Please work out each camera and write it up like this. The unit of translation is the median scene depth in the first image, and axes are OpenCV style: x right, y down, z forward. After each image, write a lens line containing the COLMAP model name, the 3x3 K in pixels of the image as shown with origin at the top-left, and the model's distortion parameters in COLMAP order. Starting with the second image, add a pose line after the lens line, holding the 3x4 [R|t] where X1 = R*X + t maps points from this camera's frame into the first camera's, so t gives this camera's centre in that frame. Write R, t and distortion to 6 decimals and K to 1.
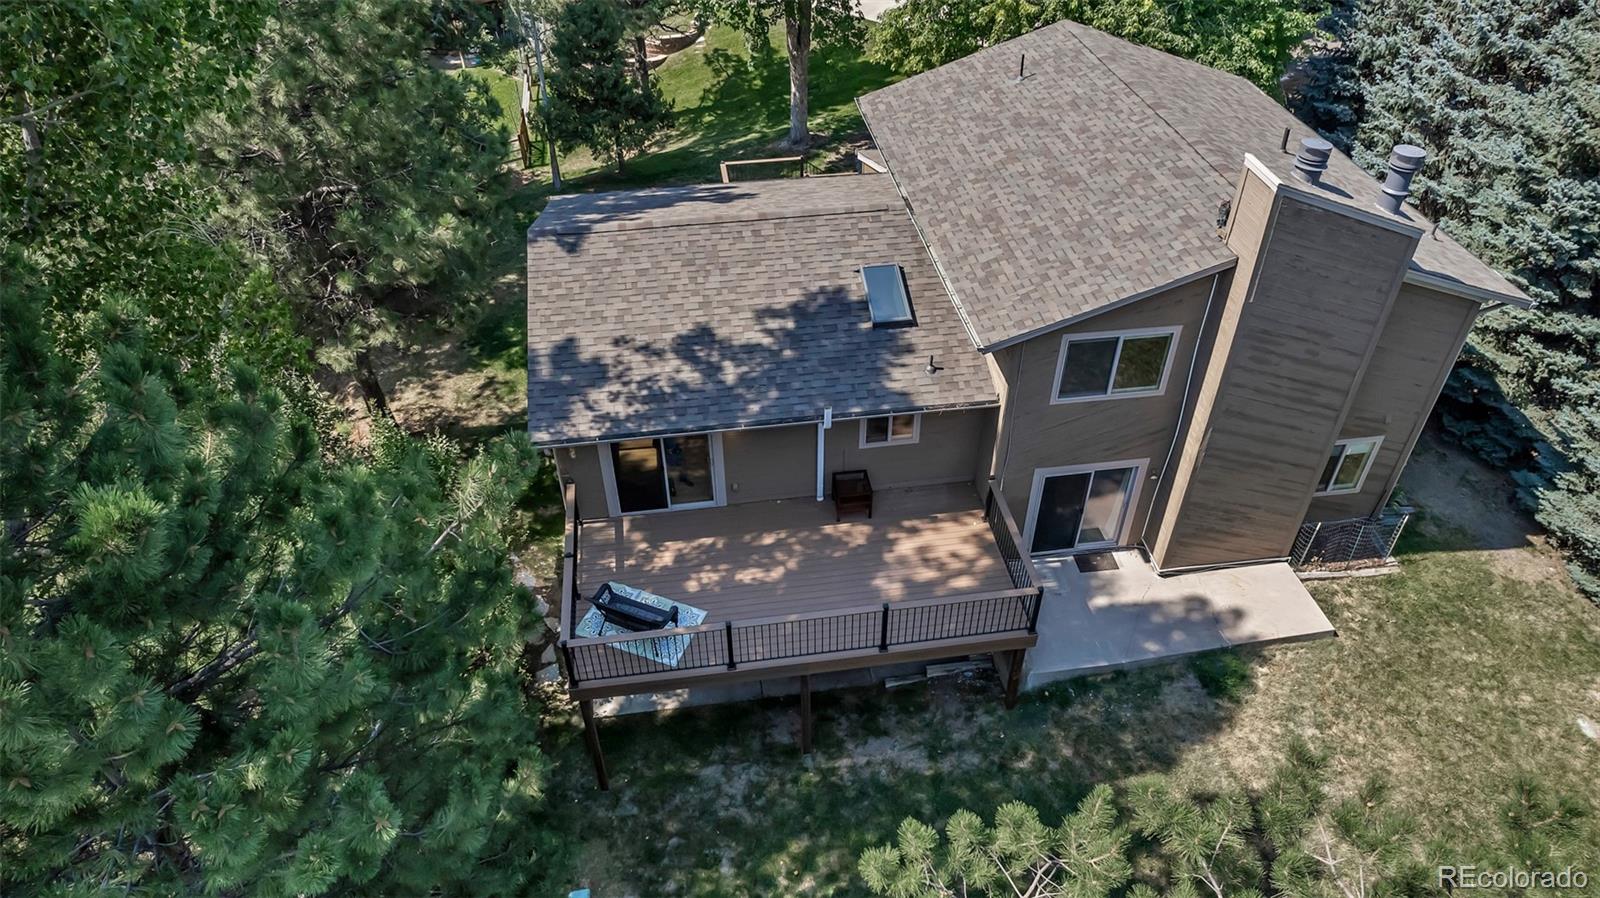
lens RADIAL K [[1038.5, 0, 800.0], [0, 1038.5, 449.0], [0, 0, 1]] dist [-0.093111, 0.078105]
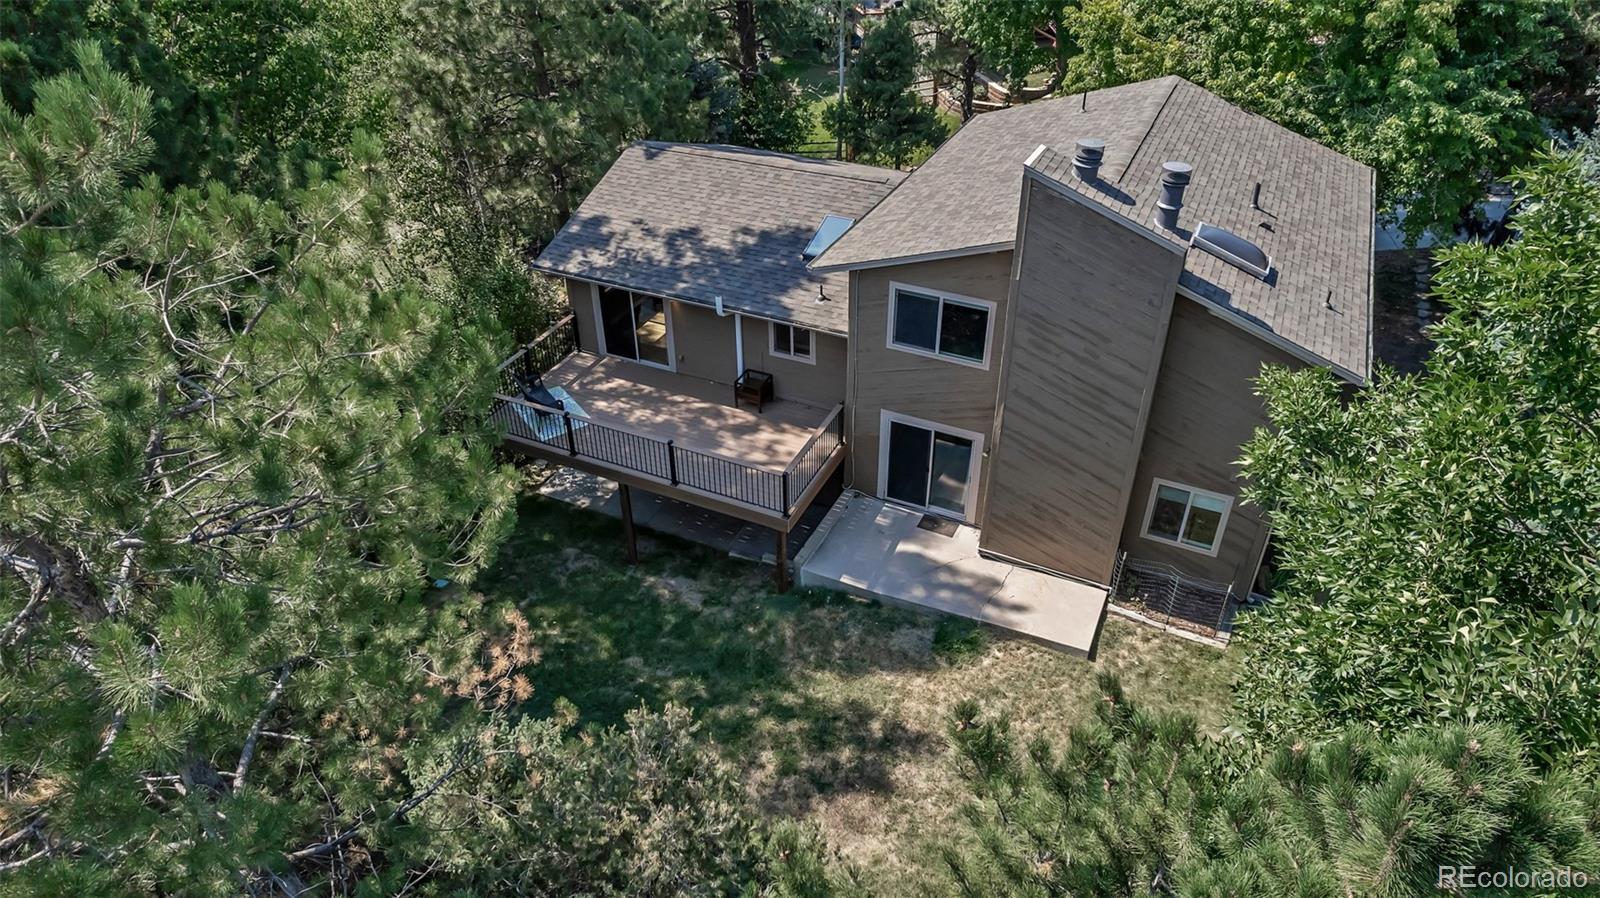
lens RADIAL K [[1038.5, 0, 800.0], [0, 1038.5, 449.0], [0, 0, 1]] dist [-0.093111, 0.078105]
pose [[0.836807, 0.317031, -0.446370, 0.670621], [-0.350305, 0.936597, 0.008498, 0.082065], [0.420763, 0.149255, 0.894808, -0.047978]]
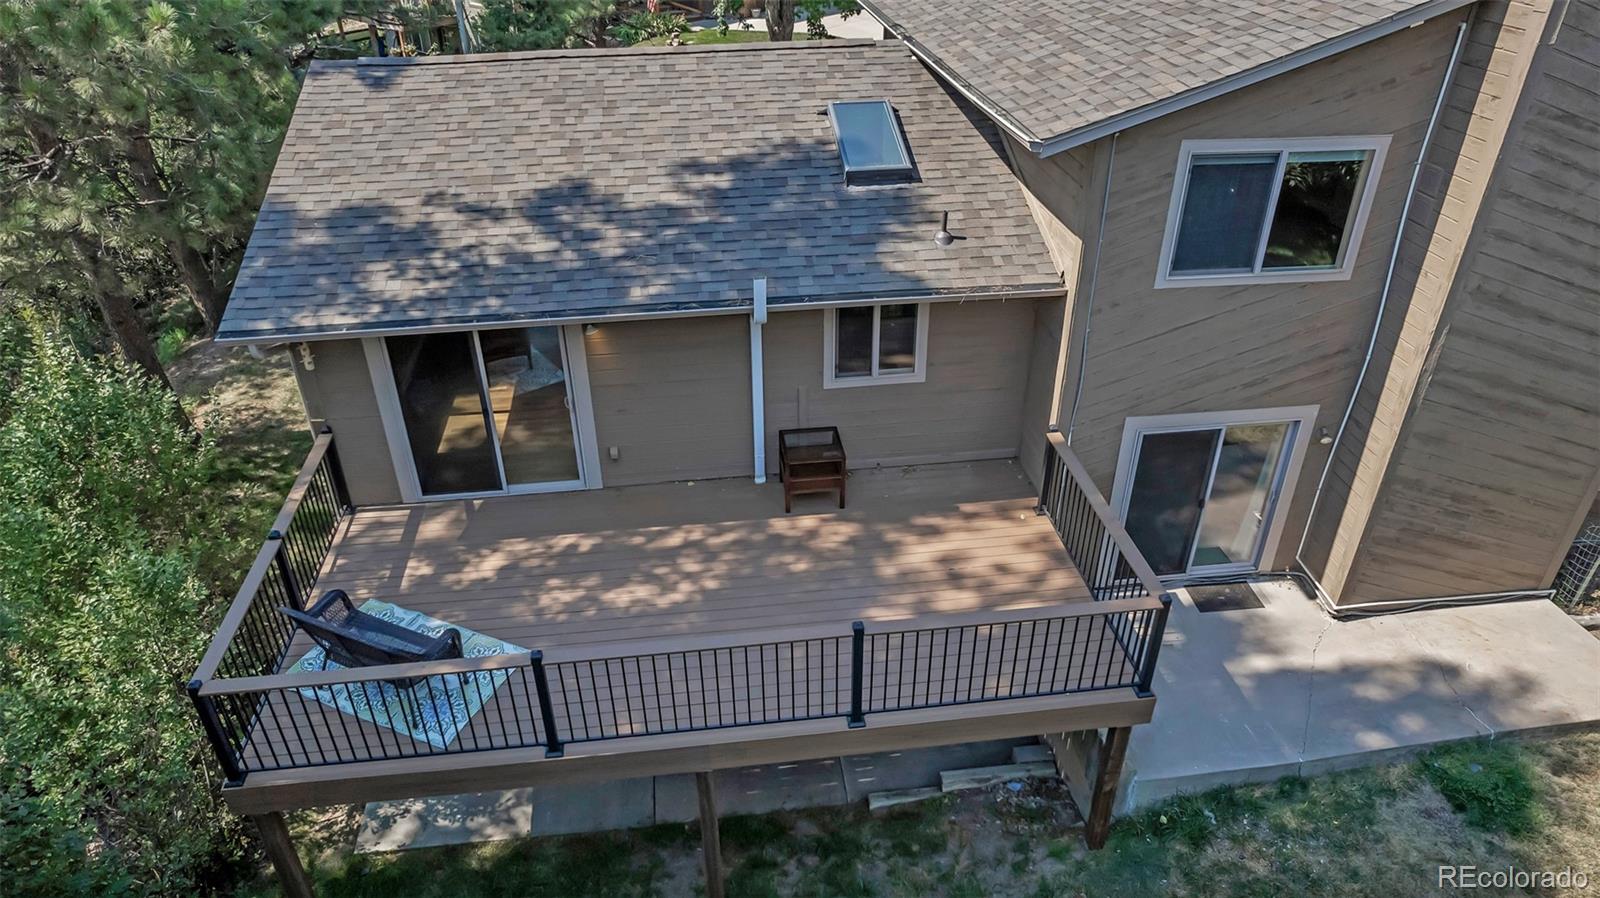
lens RADIAL K [[1038.5, 0, 800.0], [0, 1038.5, 449.0], [0, 0, 1]] dist [-0.093111, 0.078105]
pose [[0.999881, 0.007751, -0.013338, 0.052367], [-0.009503, 0.990569, -0.136685, 0.116427], [0.012153, 0.136795, 0.990525, 0.426905]]
